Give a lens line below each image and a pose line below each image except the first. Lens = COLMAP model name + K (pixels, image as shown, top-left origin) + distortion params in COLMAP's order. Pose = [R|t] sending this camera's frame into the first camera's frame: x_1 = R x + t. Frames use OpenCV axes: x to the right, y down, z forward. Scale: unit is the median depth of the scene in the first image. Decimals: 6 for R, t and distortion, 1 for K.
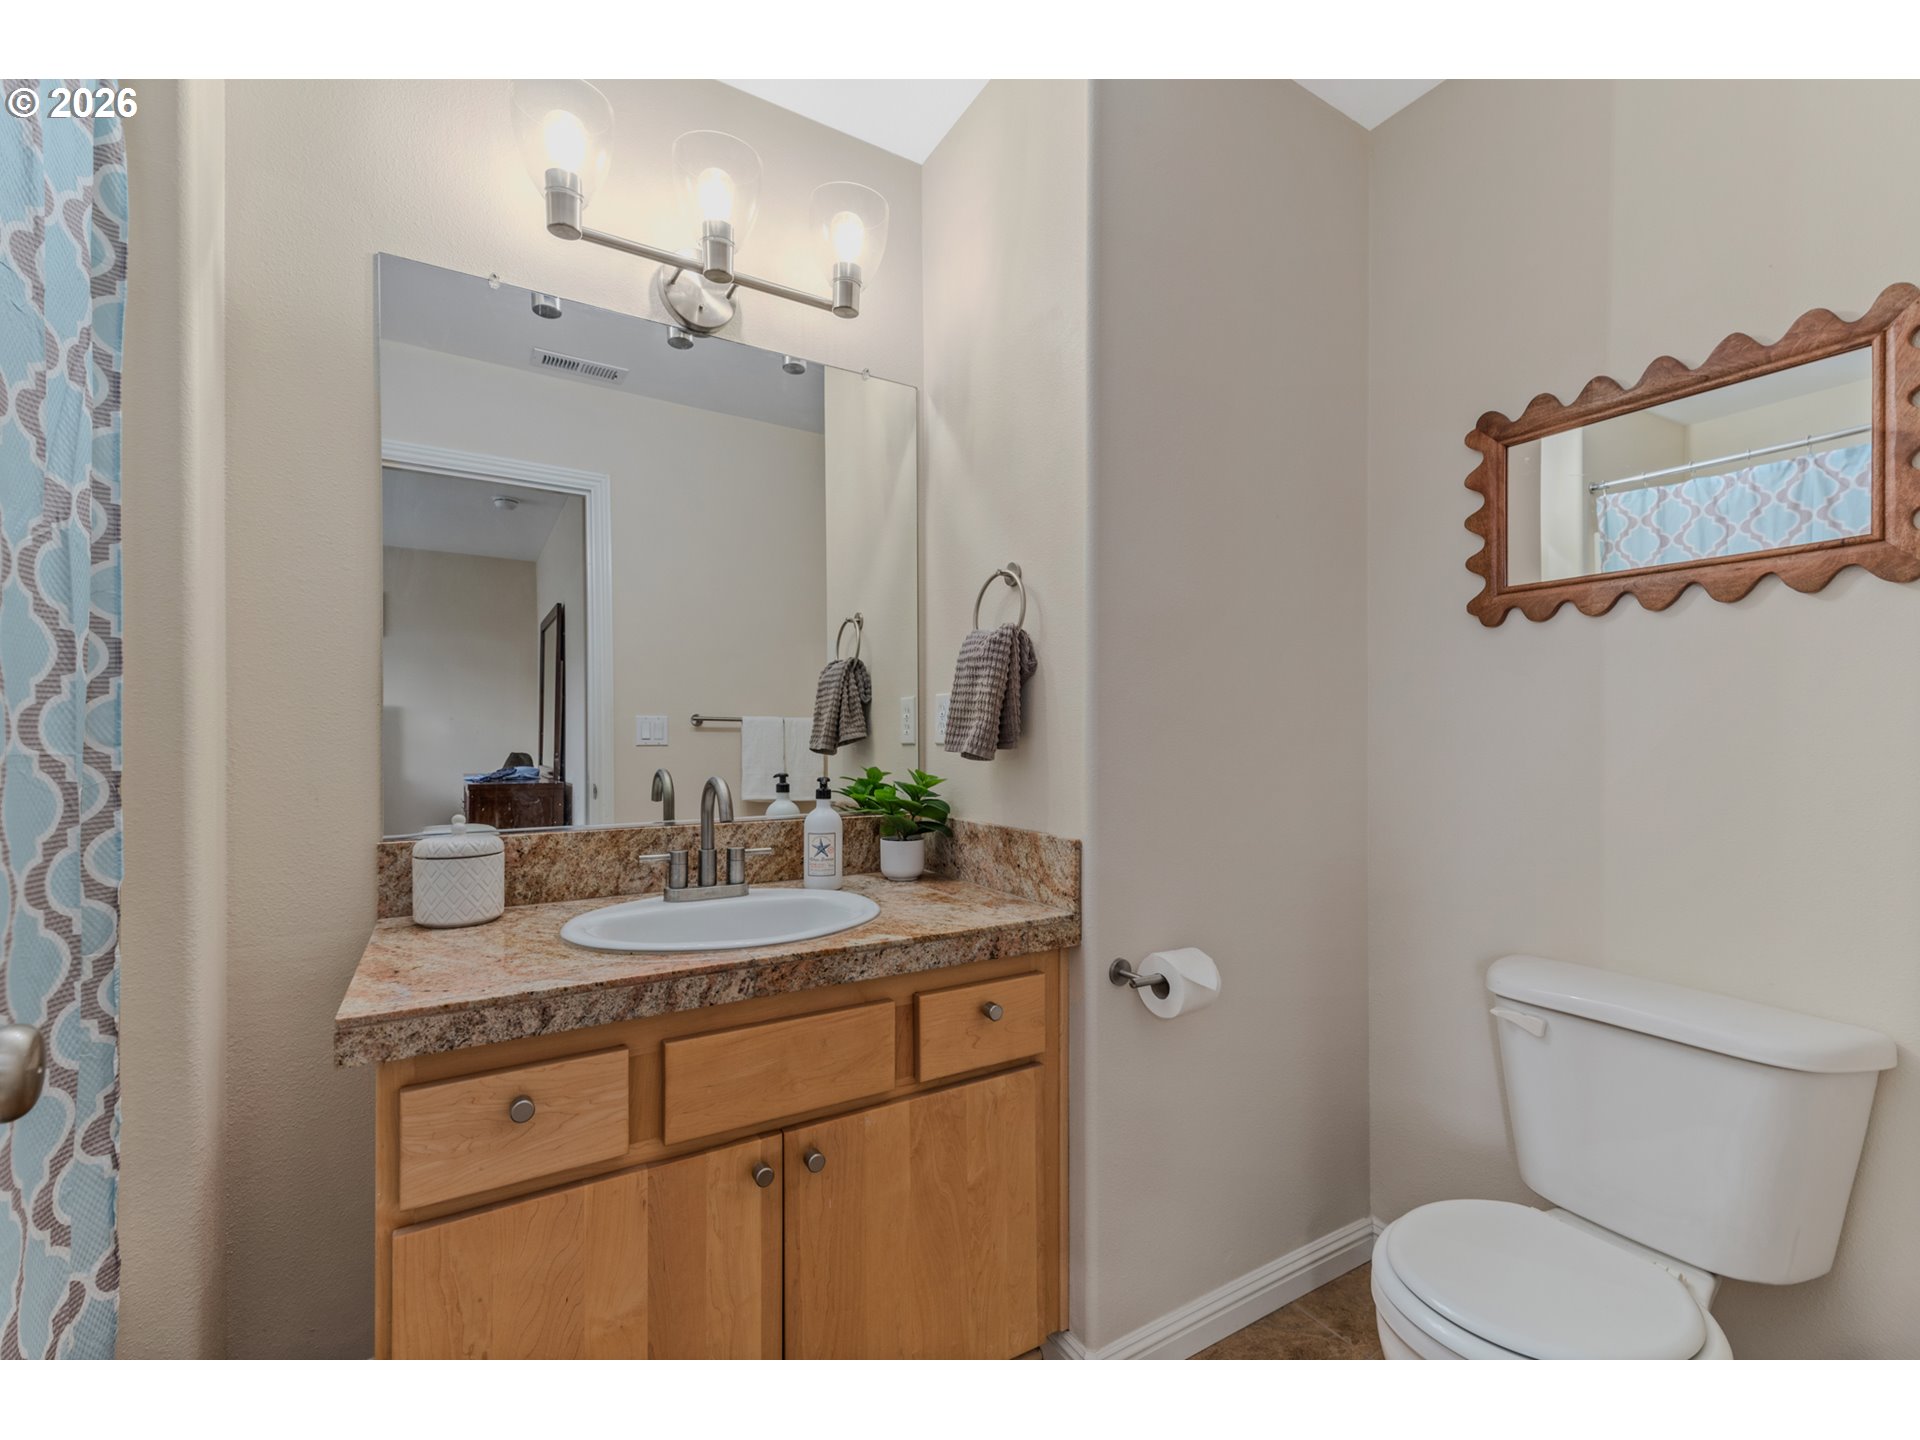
lens RADIAL K [[829.0, 0, 959.7], [0, 829.0, 730.0], [0, 0, 1]] dist [0.007729, -0.000677]
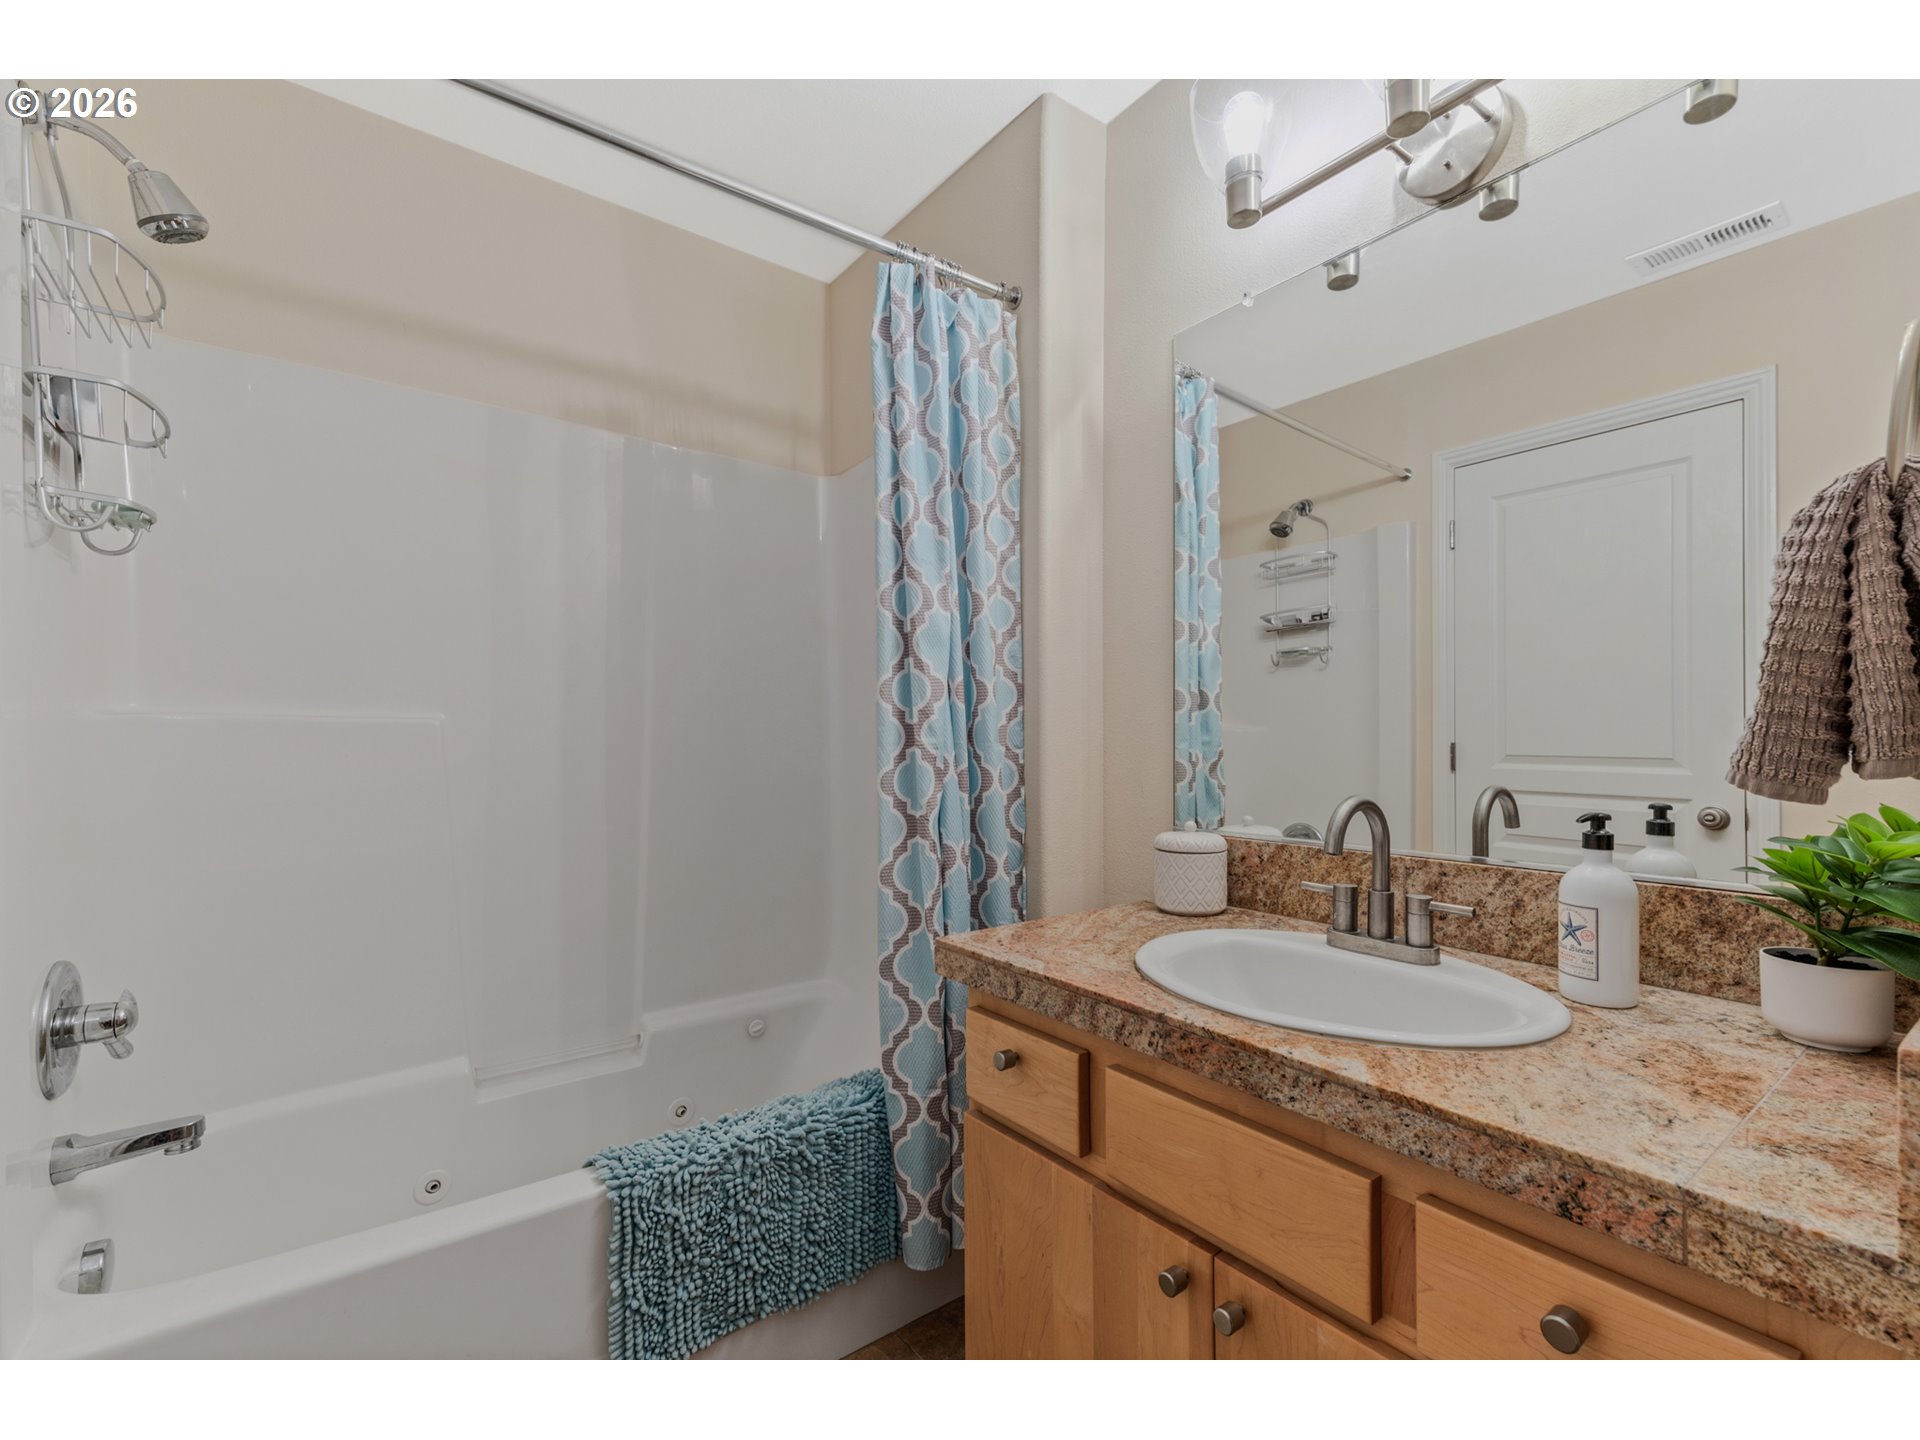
lens RADIAL K [[829.0, 0, 958.4], [0, 829.0, 728.6], [0, 0, 1]] dist [0.007729, -0.000677]
pose [[0.103033, -0.010647, -0.994621, 0.523450], [0.013222, 0.999869, -0.009334, -0.005163], [0.994590, -0.012189, 0.103161, 0.660057]]
